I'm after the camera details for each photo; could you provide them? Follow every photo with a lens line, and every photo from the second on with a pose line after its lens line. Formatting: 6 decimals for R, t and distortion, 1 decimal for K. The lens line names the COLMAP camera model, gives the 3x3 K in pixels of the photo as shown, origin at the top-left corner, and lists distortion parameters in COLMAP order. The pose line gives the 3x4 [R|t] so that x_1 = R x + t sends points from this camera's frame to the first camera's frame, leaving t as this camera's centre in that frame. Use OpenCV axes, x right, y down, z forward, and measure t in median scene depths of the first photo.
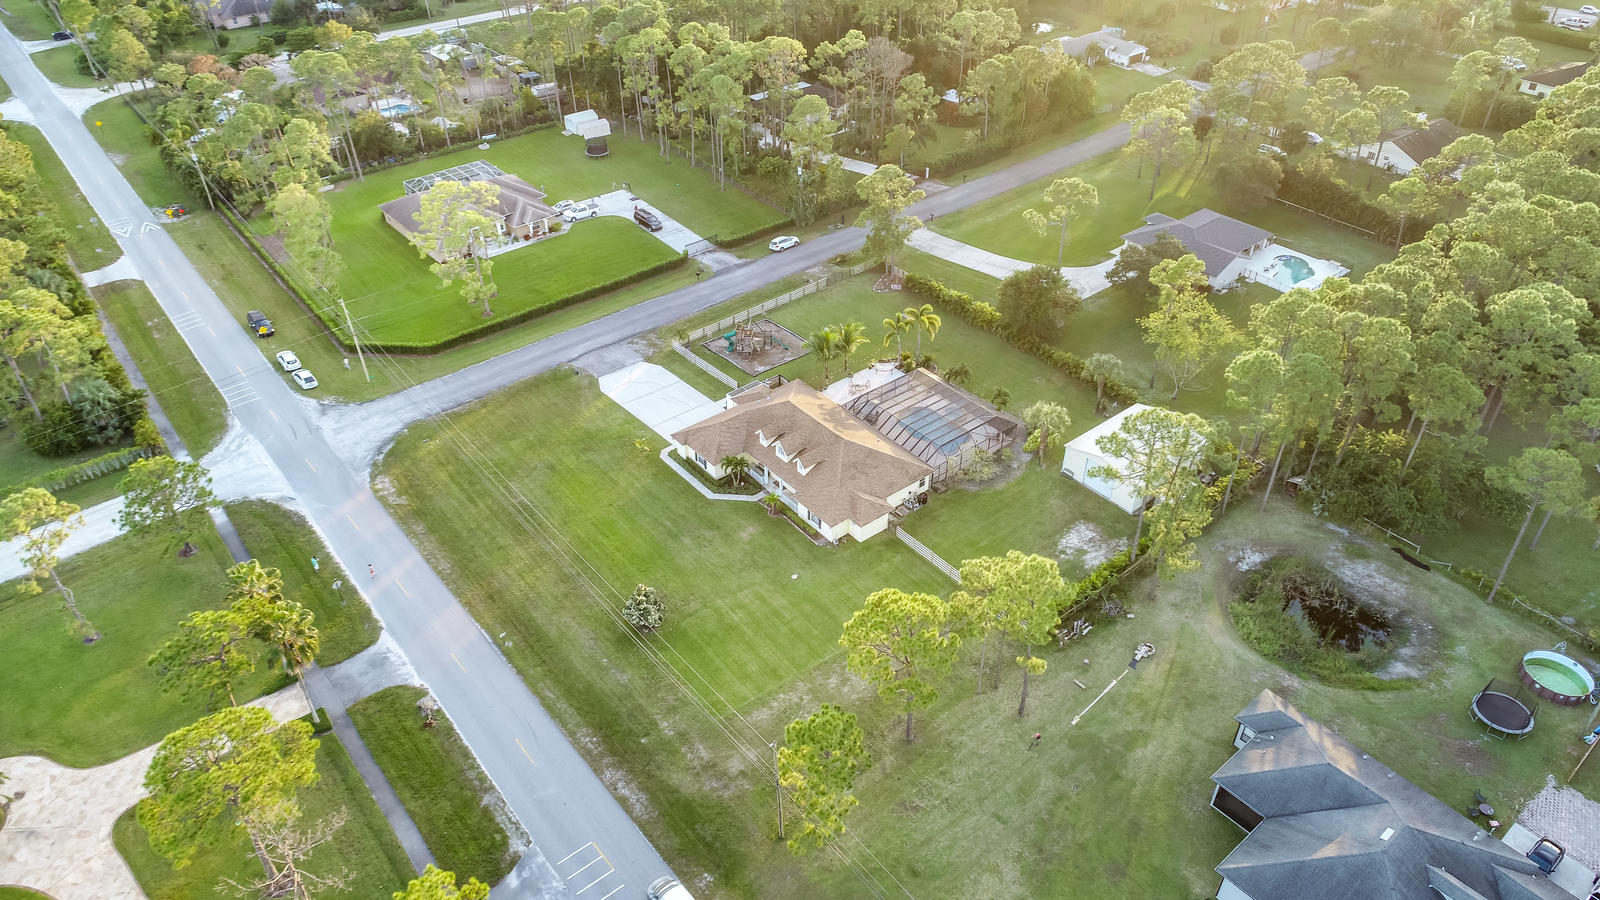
lens RADIAL K [[1081.4, 0, 800.0], [0, 1081.4, 450.0], [0, 0, 1]] dist [0.001245, 0.004117]
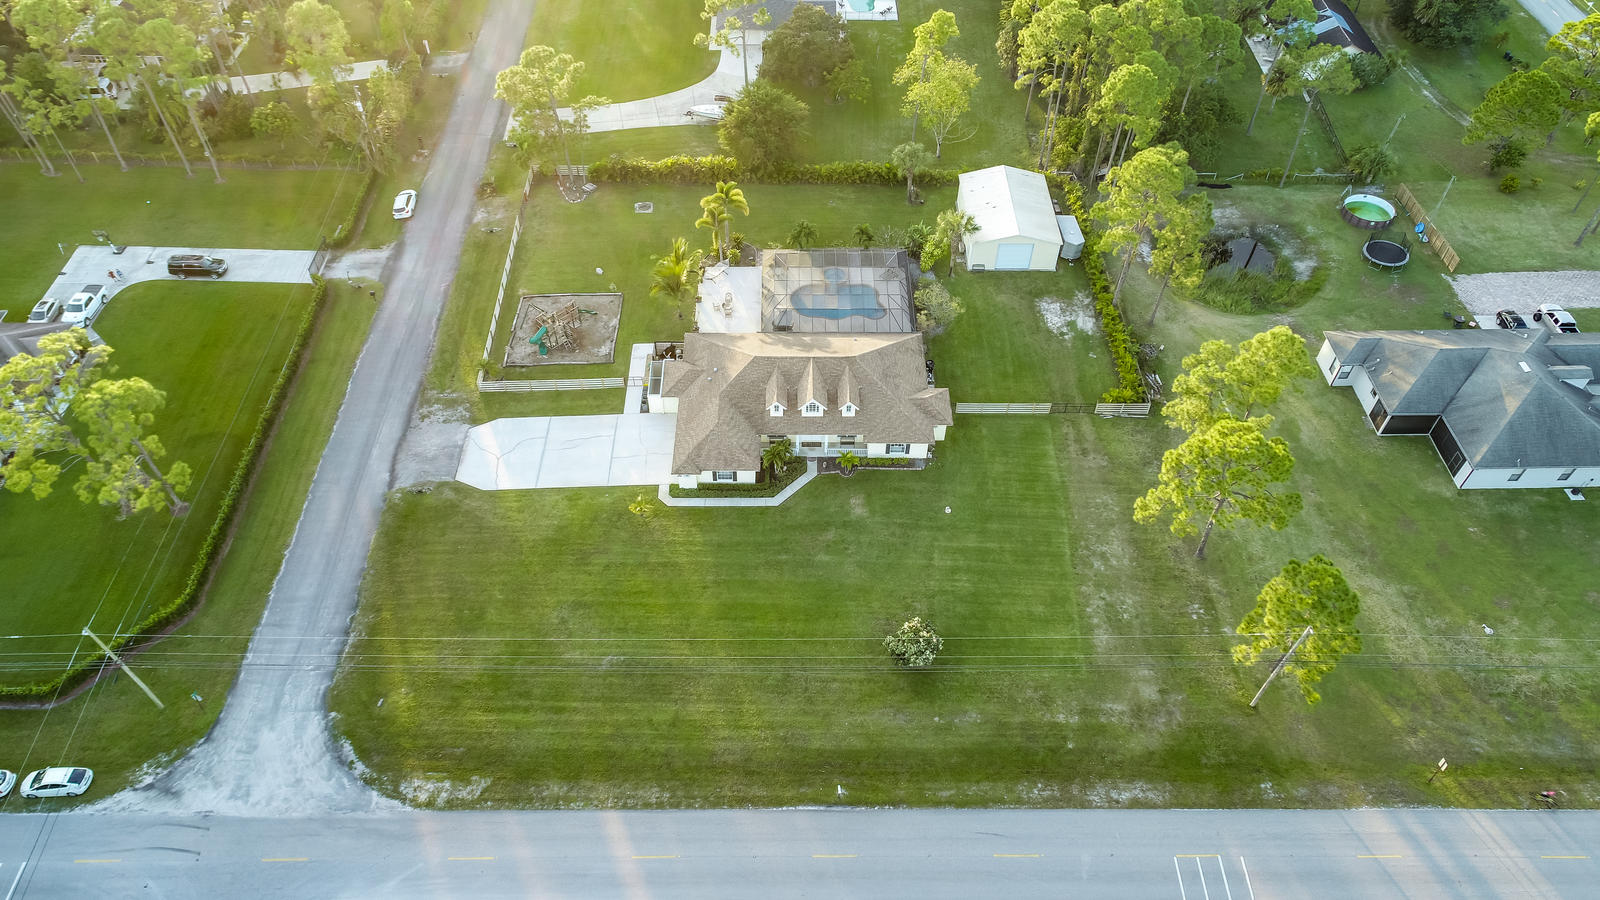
lens RADIAL K [[1081.8, 0, 800.0], [0, 1081.8, 450.0], [0, 0, 1]] dist [0.025744, -0.000870]
pose [[0.627695, -0.574534, 0.525271, -0.467796], [0.458828, 0.818145, 0.346577, -0.259513], [-0.628868, 0.023464, 0.777158, 0.337634]]
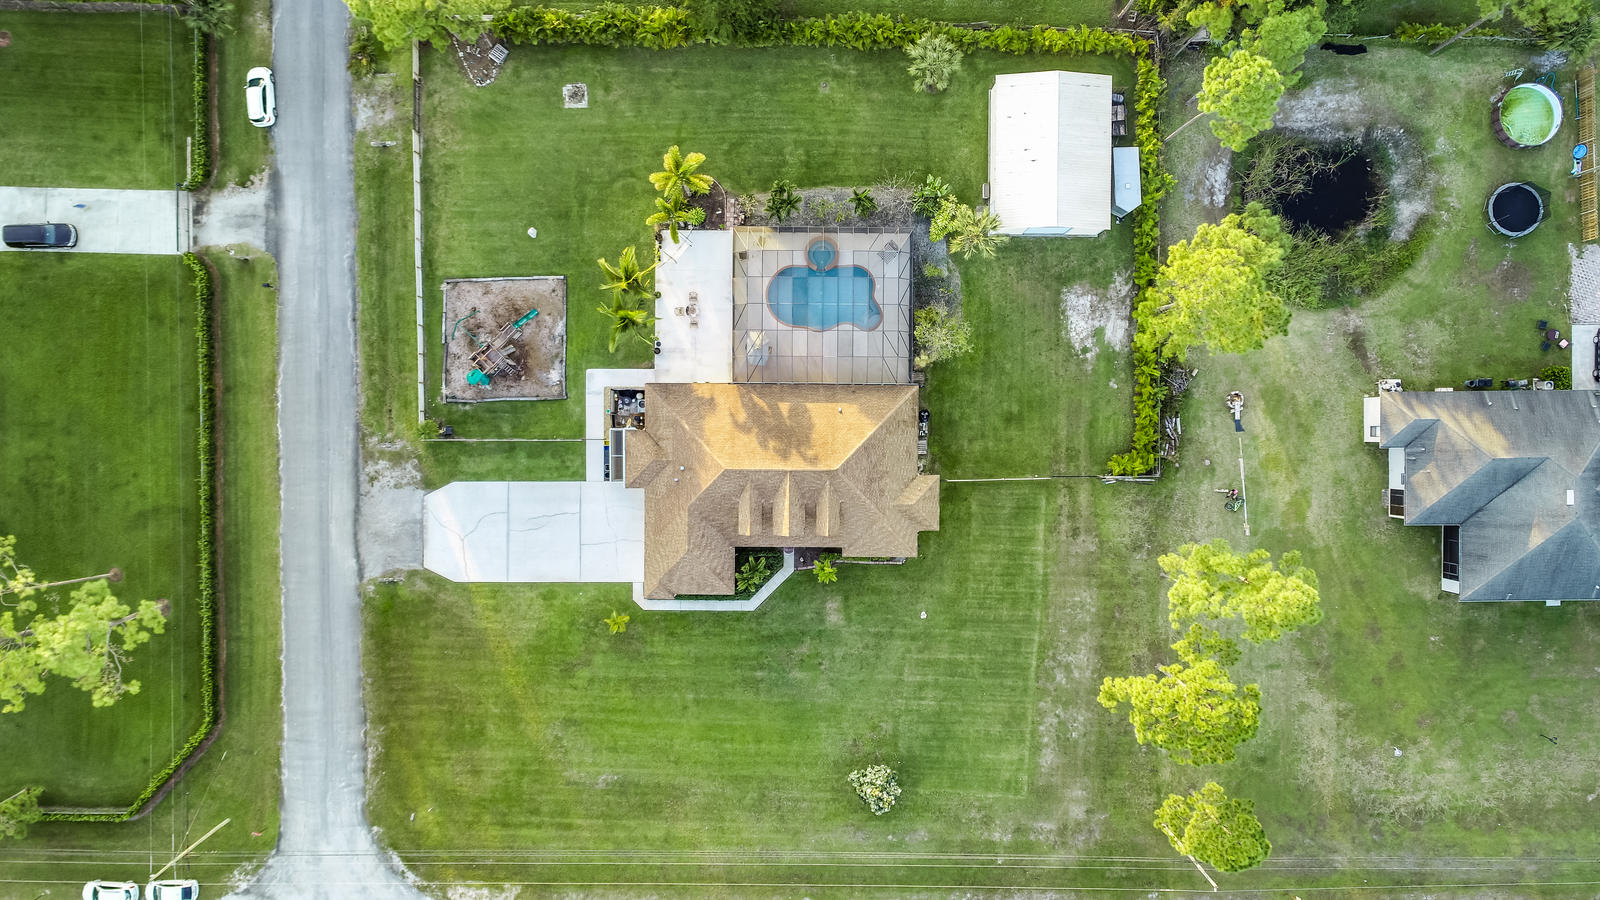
lens RADIAL K [[1081.4, 0, 800.0], [0, 1081.4, 450.0], [0, 0, 1]] dist [0.001245, 0.004117]
pose [[0.636866, -0.770927, -0.008532, 0.038636], [0.456199, 0.367900, 0.810267, -0.631157], [-0.621517, -0.519924, 0.585999, 0.543236]]
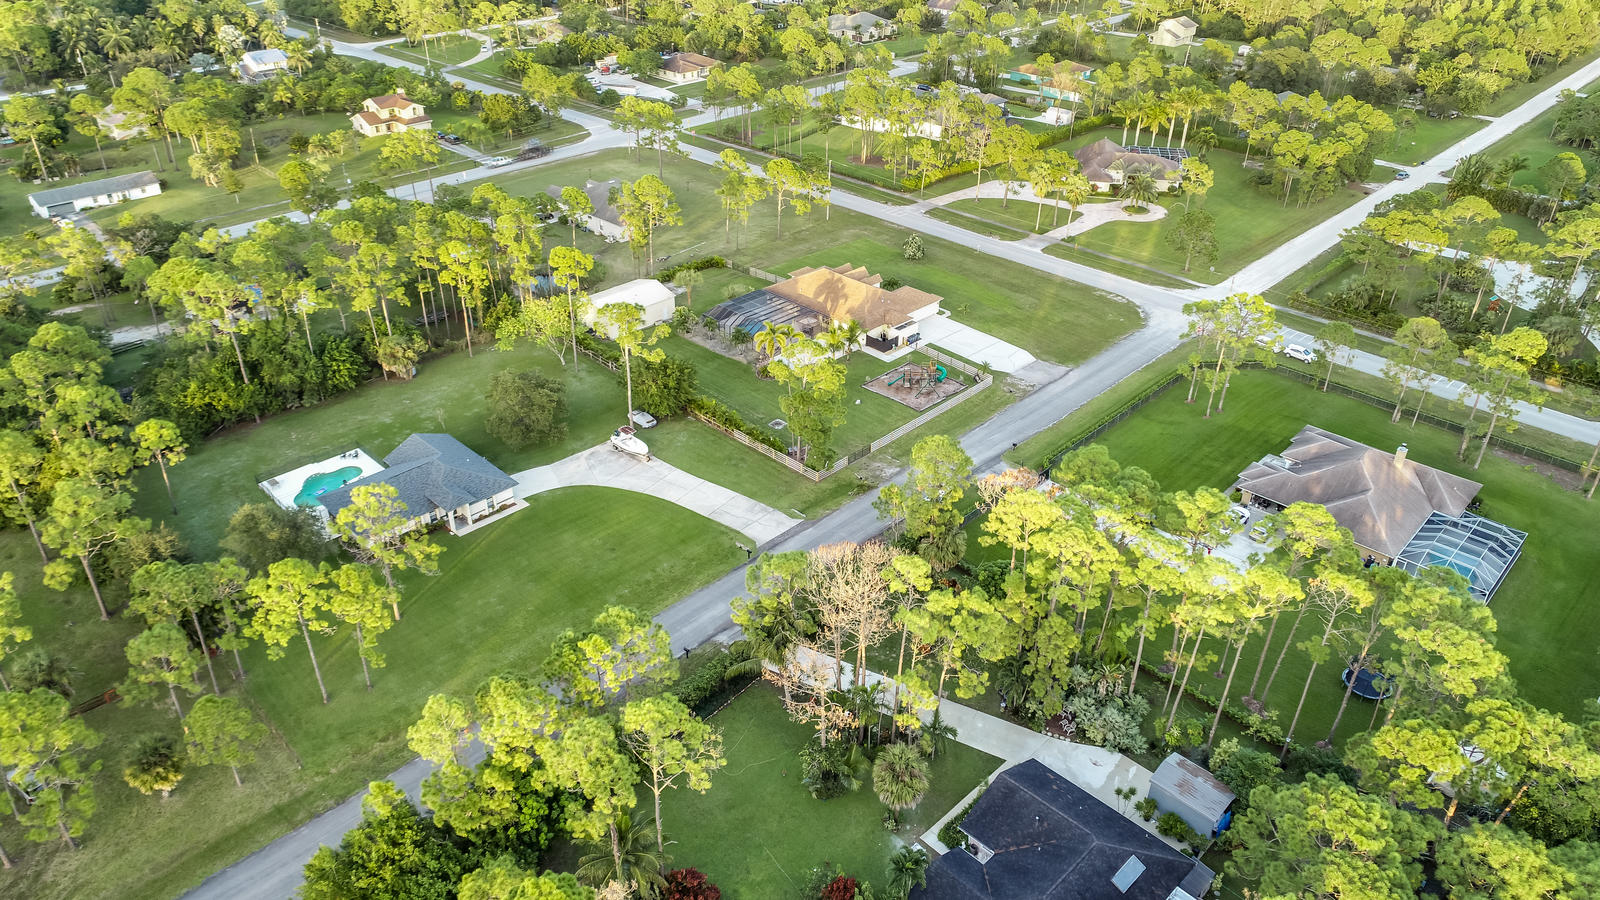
lens RADIAL K [[1081.4, 0, 800.0], [0, 1081.4, 450.0], [0, 0, 1]] dist [0.001245, 0.004117]
pose [[-0.995568, 0.049531, -0.079942, 0.202005], [-0.055667, 0.374752, 0.925452, -1.286209], [0.075797, 0.925801, -0.370334, 1.733789]]
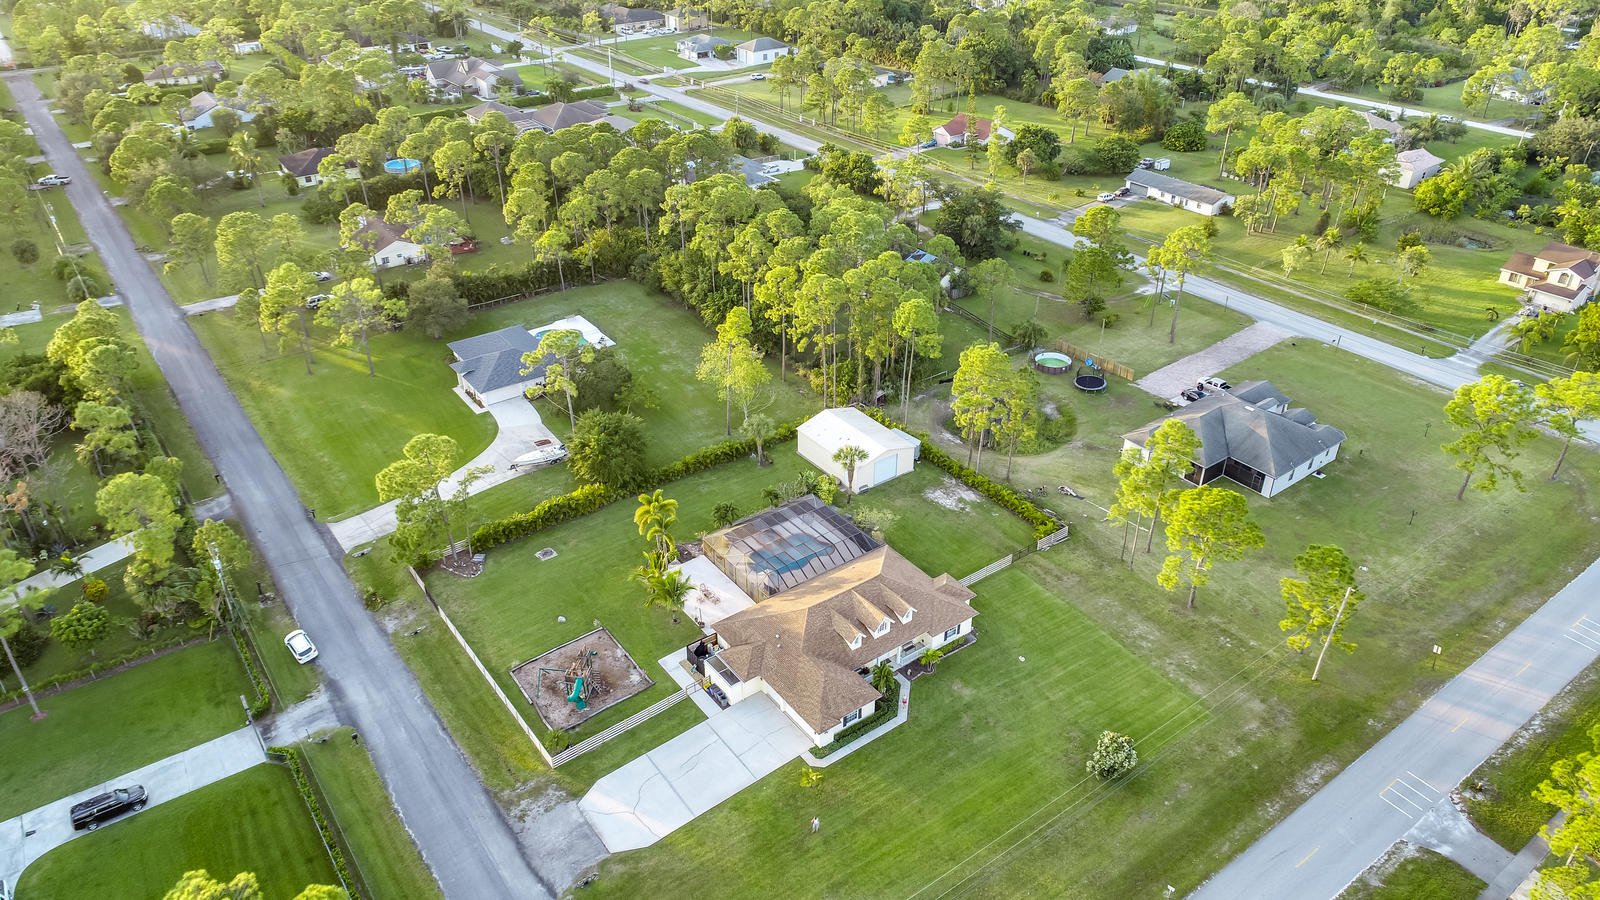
lens RADIAL K [[1081.4, 0, 800.0], [0, 1081.4, 450.0], [0, 0, 1]] dist [0.001245, 0.004117]
pose [[0.054625, -0.515423, 0.855193, -0.704901], [0.599454, 0.701880, 0.384732, -0.483699], [-0.798543, 0.491633, 0.347312, 0.637418]]
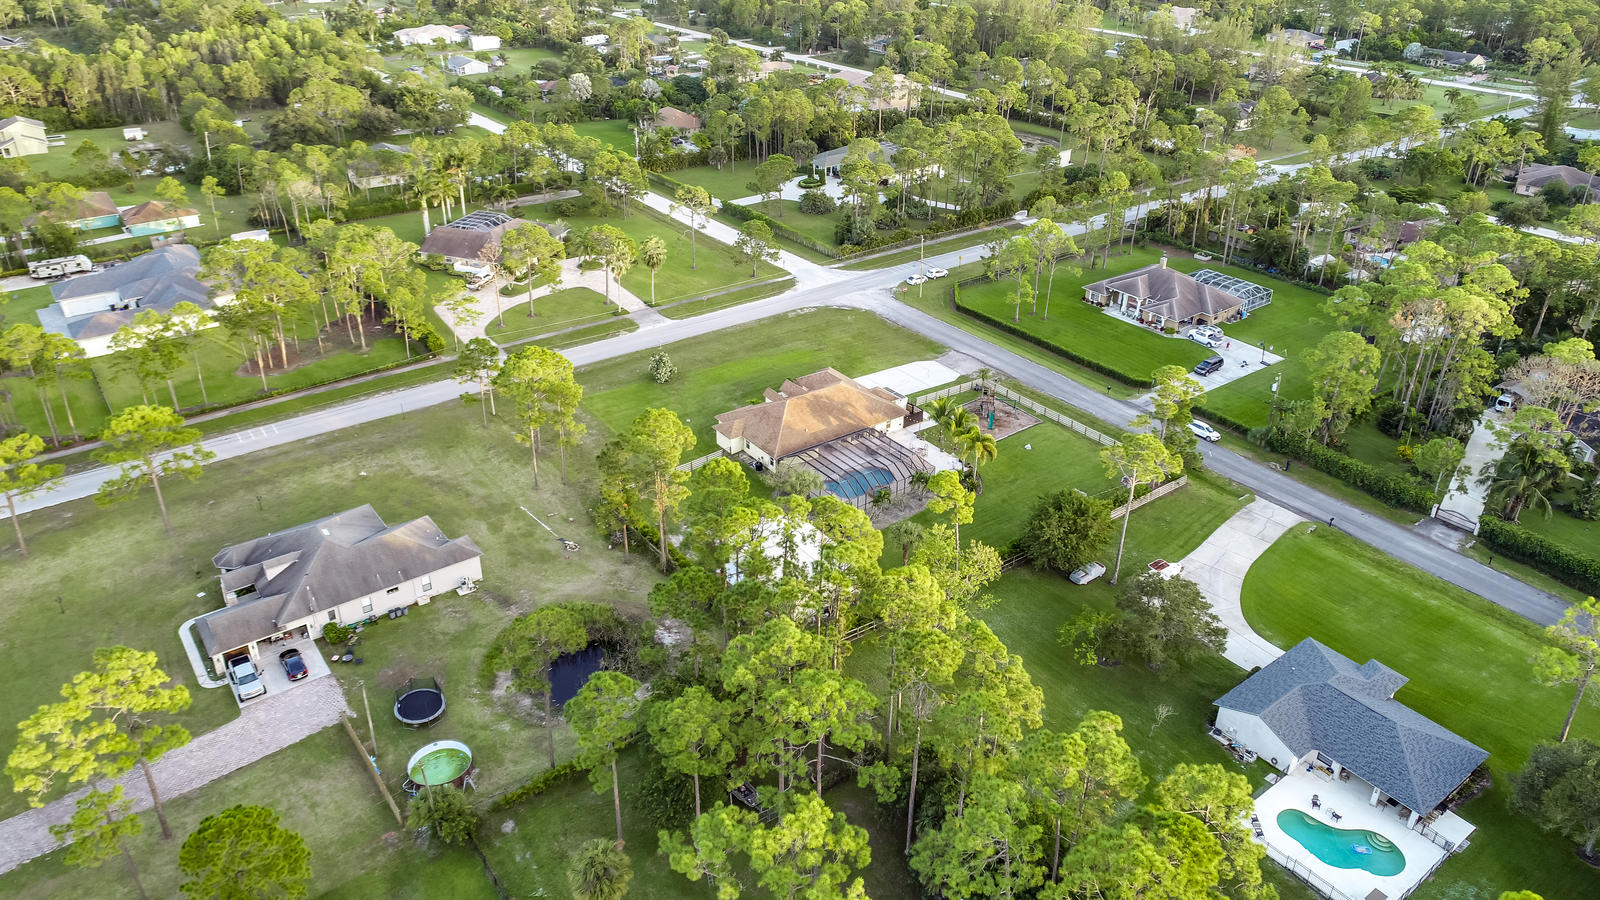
lens RADIAL K [[1081.4, 0, 800.0], [0, 1081.4, 450.0], [0, 0, 1]] dist [0.001245, 0.004117]
pose [[-0.042296, 0.486001, -0.872934, 1.139422], [-0.610601, 0.678986, 0.407607, -0.482597], [0.790808, 0.550255, 0.268034, 0.671437]]
